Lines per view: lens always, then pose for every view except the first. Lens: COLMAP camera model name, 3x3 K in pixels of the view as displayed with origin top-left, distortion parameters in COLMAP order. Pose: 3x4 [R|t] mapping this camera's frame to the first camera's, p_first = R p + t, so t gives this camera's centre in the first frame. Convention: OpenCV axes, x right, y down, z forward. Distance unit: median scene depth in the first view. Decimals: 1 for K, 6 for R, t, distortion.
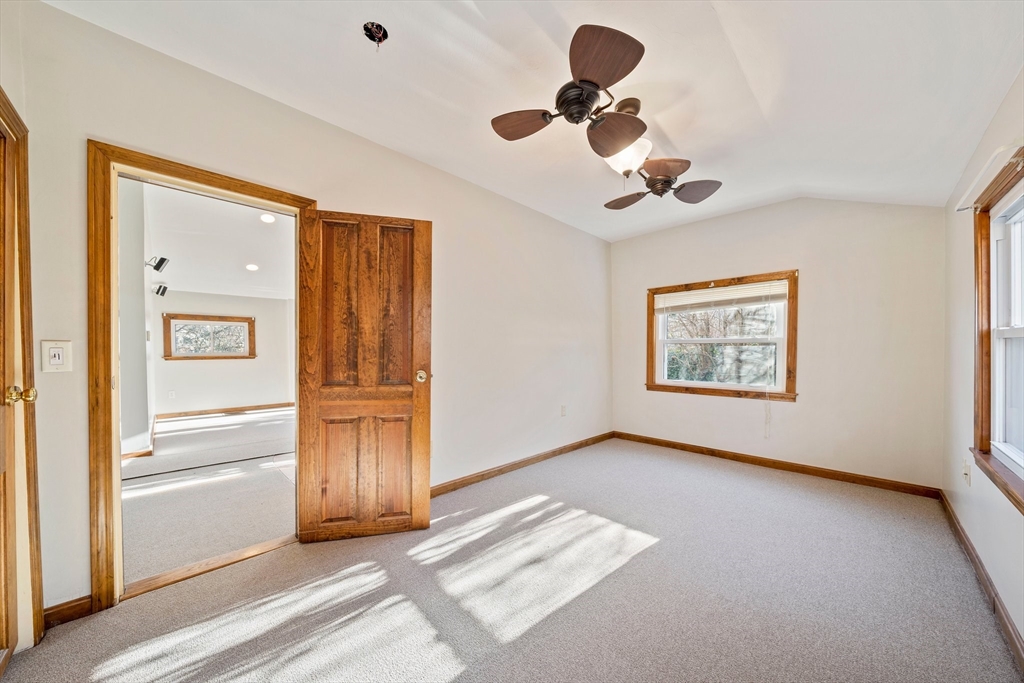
lens RADIAL K [[353.6, 0, 499.1], [0, 353.6, 355.7], [0, 0, 1]] dist [-0.006757, -0.000027]
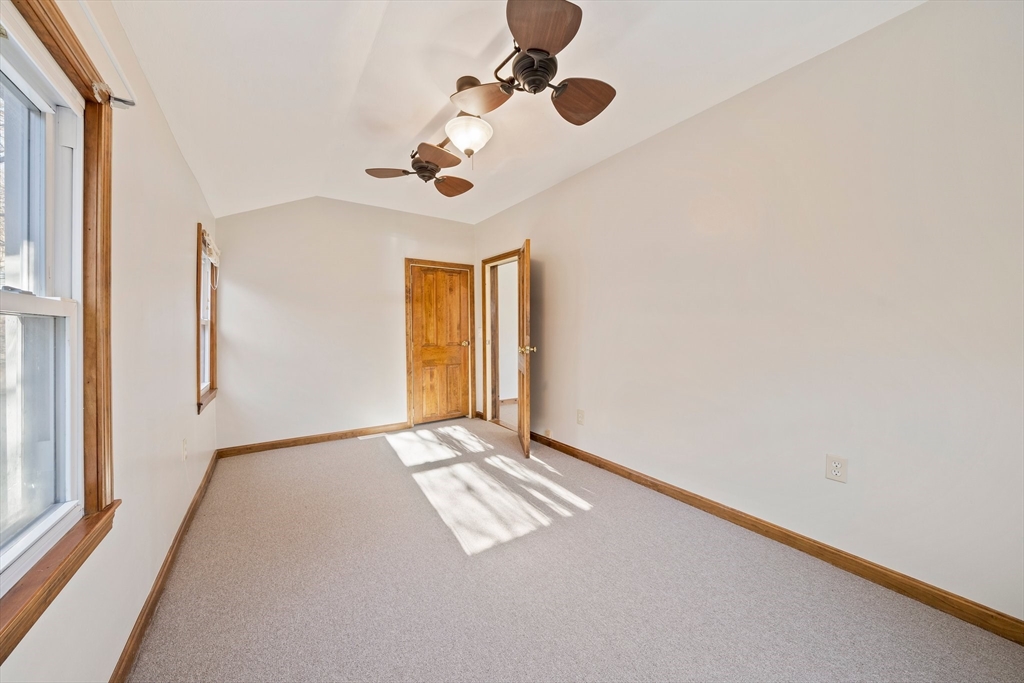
lens RADIAL K [[353.6, 0, 504.0], [0, 353.6, 333.7], [0, 0, 1]] dist [-0.006757, -0.000027]
pose [[-0.180104, 0.006345, -0.983627, 0.804232], [-0.015654, 0.999834, 0.009316, -0.009950], [0.983523, 0.017076, -0.179974, 0.785769]]
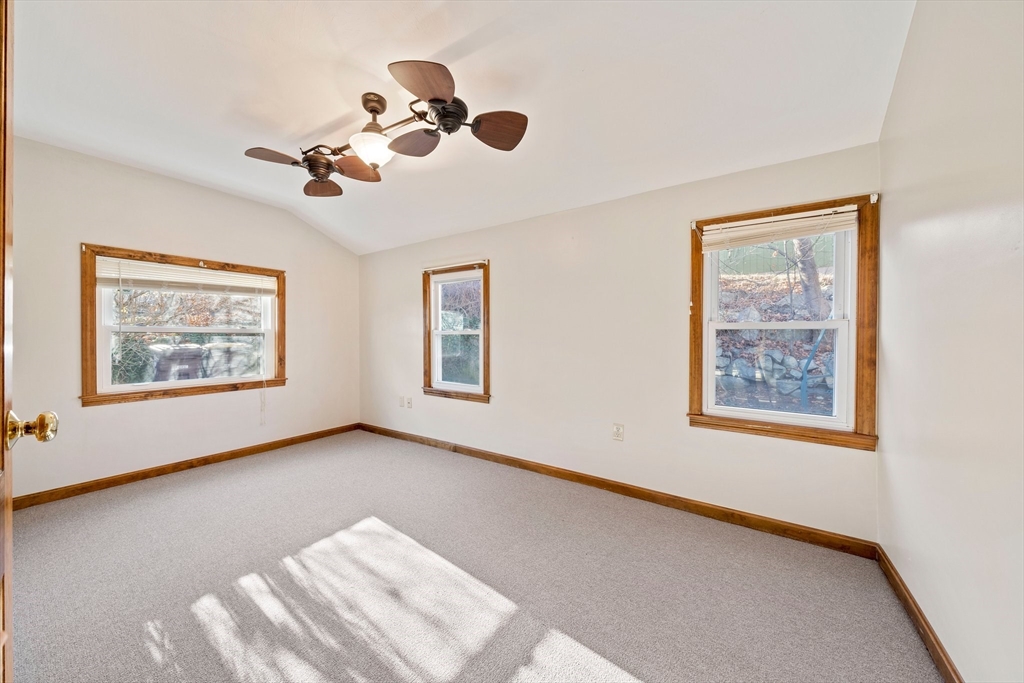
lens RADIAL K [[353.6, 0, 511.3], [0, 353.6, 339.3], [0, 0, 1]] dist [-0.006757, -0.000027]
pose [[-0.209065, 0.001937, 0.977900, -0.439472], [0.022040, 0.999753, 0.002731, -0.006742], [-0.977653, 0.022124, -0.209057, 0.515071]]
